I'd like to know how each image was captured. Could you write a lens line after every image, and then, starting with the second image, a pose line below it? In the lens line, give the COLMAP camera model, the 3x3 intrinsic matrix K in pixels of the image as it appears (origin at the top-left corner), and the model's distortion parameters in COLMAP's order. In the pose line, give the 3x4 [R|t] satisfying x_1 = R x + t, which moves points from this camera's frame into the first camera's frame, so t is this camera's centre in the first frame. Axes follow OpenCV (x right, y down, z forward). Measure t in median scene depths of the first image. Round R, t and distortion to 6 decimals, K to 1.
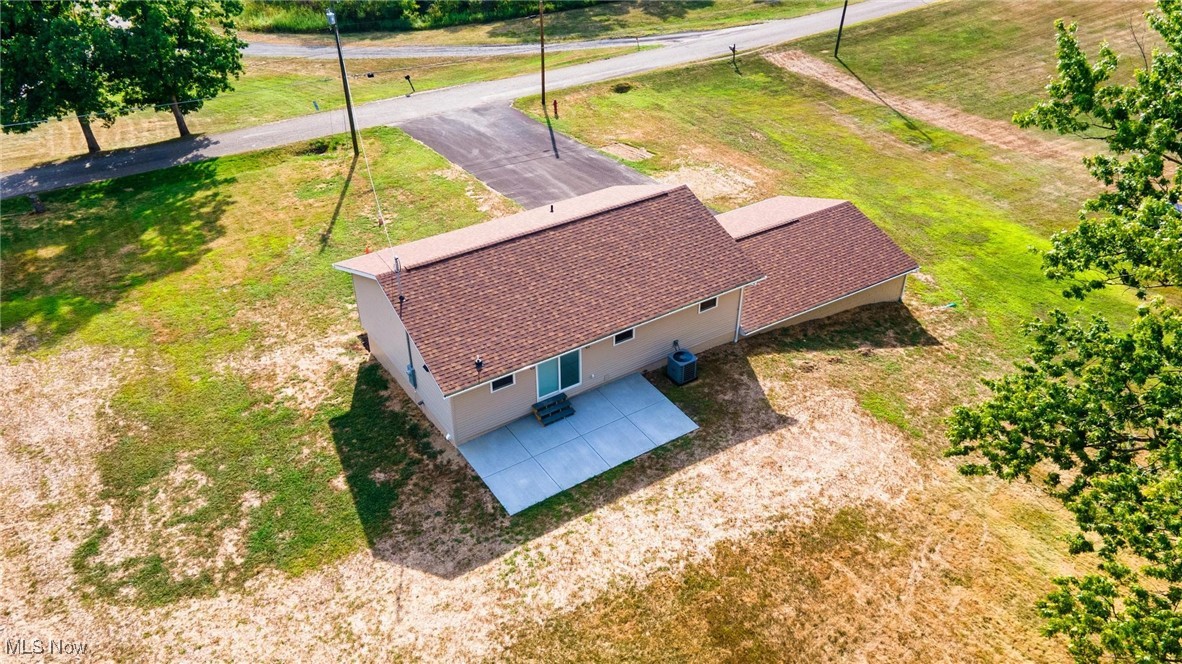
lens RADIAL K [[862.2, 0, 588.8], [0, 862.2, 324.5], [0, 0, 1]] dist [0.016544, 0.055851]
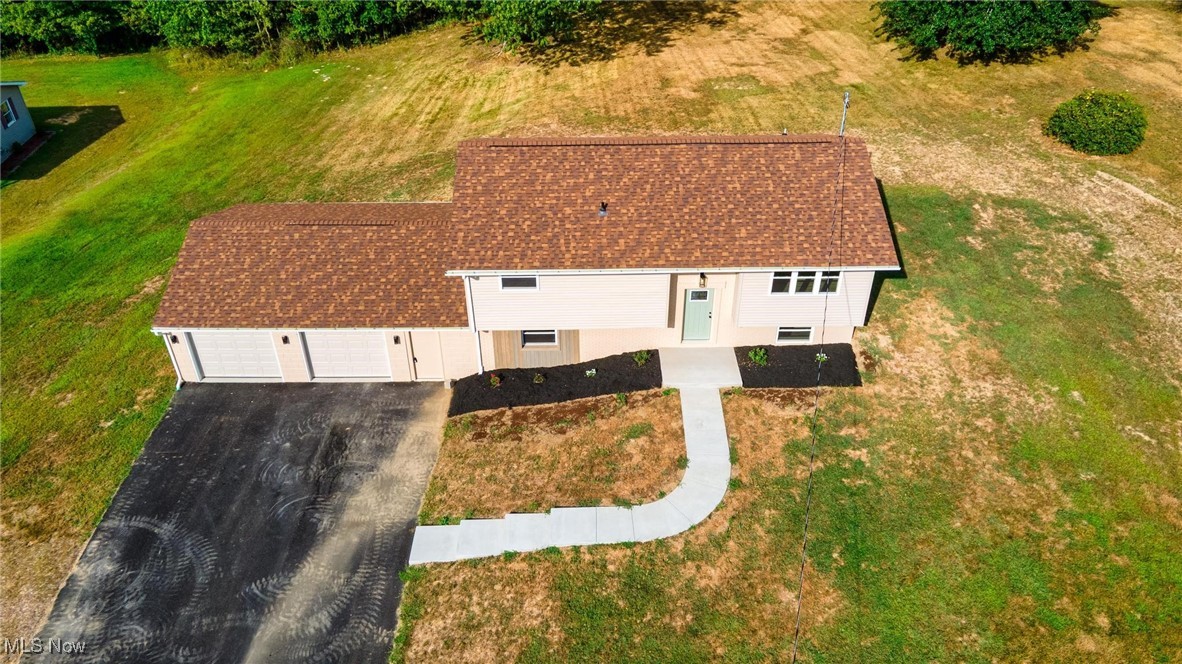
lens RADIAL K [[862.2, 0, 588.8], [0, 862.2, 324.5], [0, 0, 1]] dist [0.016544, 0.055851]
pose [[-0.843776, -0.295546, 0.447988, -0.356403], [0.301889, 0.428780, 0.851476, -0.655544], [-0.443739, 0.853698, -0.272572, 1.162242]]
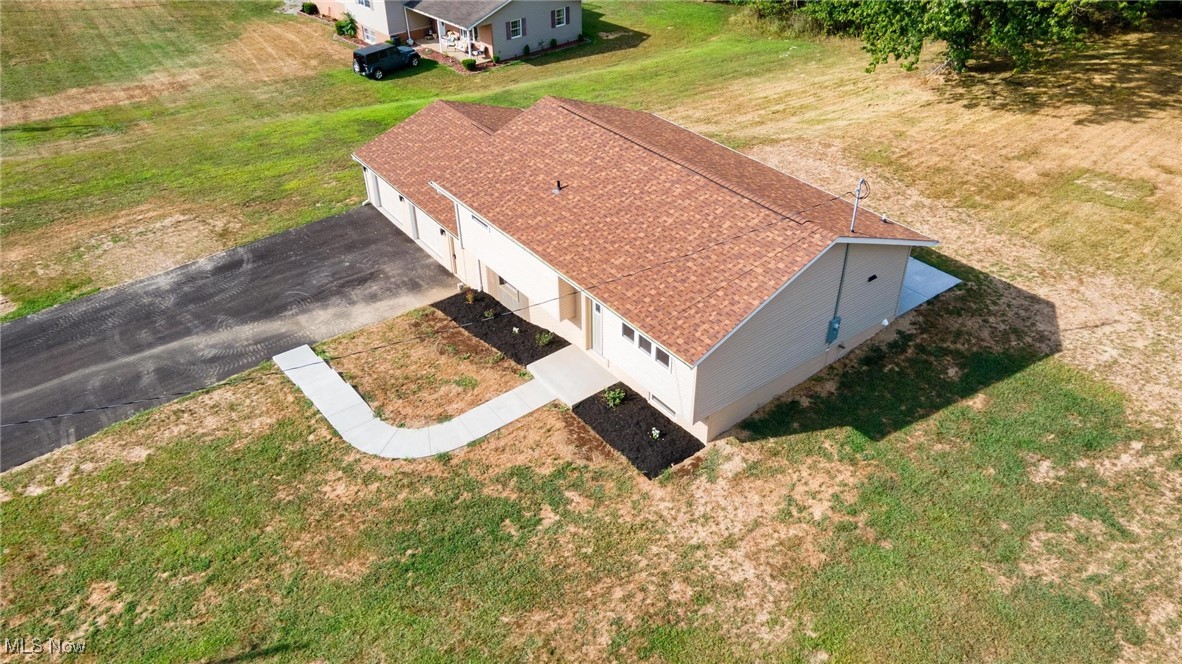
lens RADIAL K [[862.2, 0, 588.8], [0, 862.2, 324.5], [0, 0, 1]] dist [0.016544, 0.055851]
pose [[-0.067016, -0.564675, 0.822588, -0.670792], [0.553785, 0.664743, 0.501437, -0.379119], [-0.829959, 0.489141, 0.268160, 0.745630]]
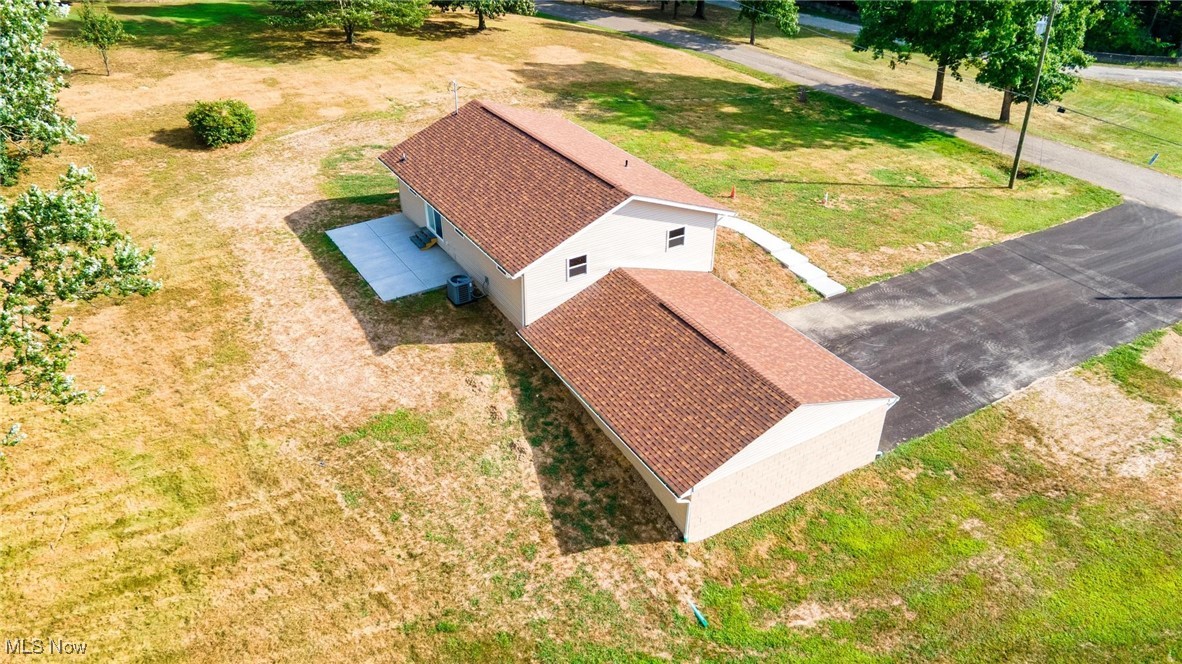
lens RADIAL K [[856.4, 0, 591.0], [0, 856.4, 332.0], [0, 0, 1]] dist [0.039133, 0.002786]
pose [[-0.025696, 0.536966, -0.843212, 0.824285], [-0.545919, 0.699072, 0.461813, -0.394594], [0.837444, 0.472193, 0.275177, 0.698897]]
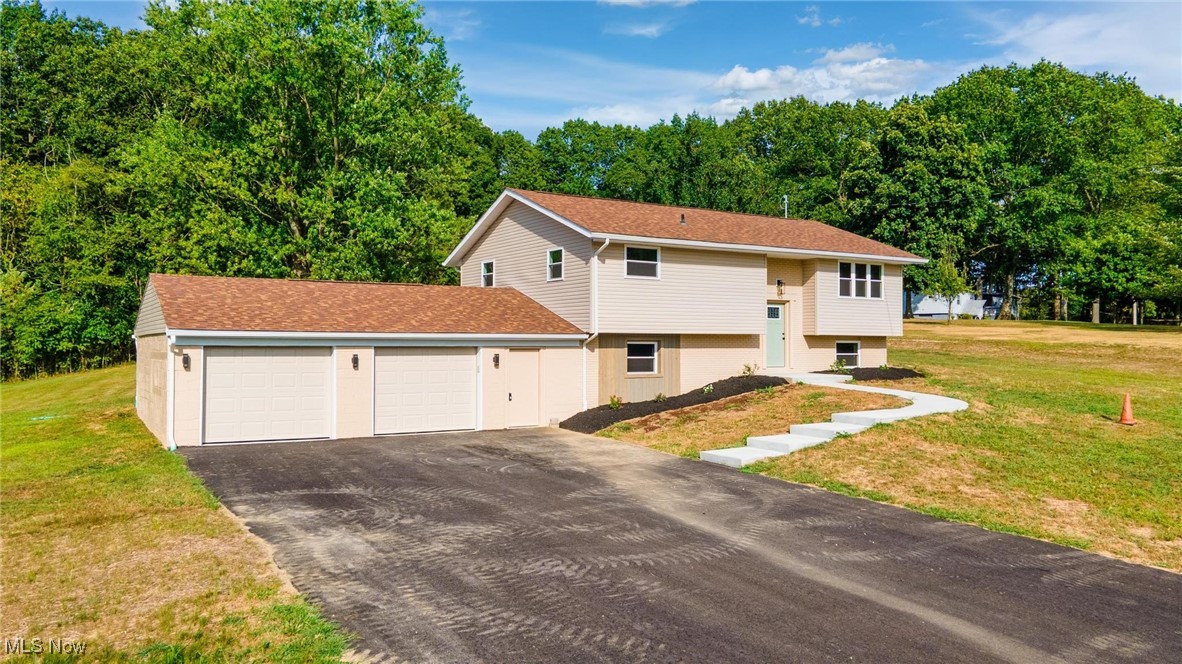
lens RADIAL K [[862.2, 0, 588.8], [0, 862.2, 324.5], [0, 0, 1]] dist [0.016544, 0.055851]
pose [[-0.999651, 0.003493, 0.026186, 0.017622], [0.016793, 0.849204, 0.527799, -0.405729], [-0.020394, 0.528054, -0.848966, 1.509779]]
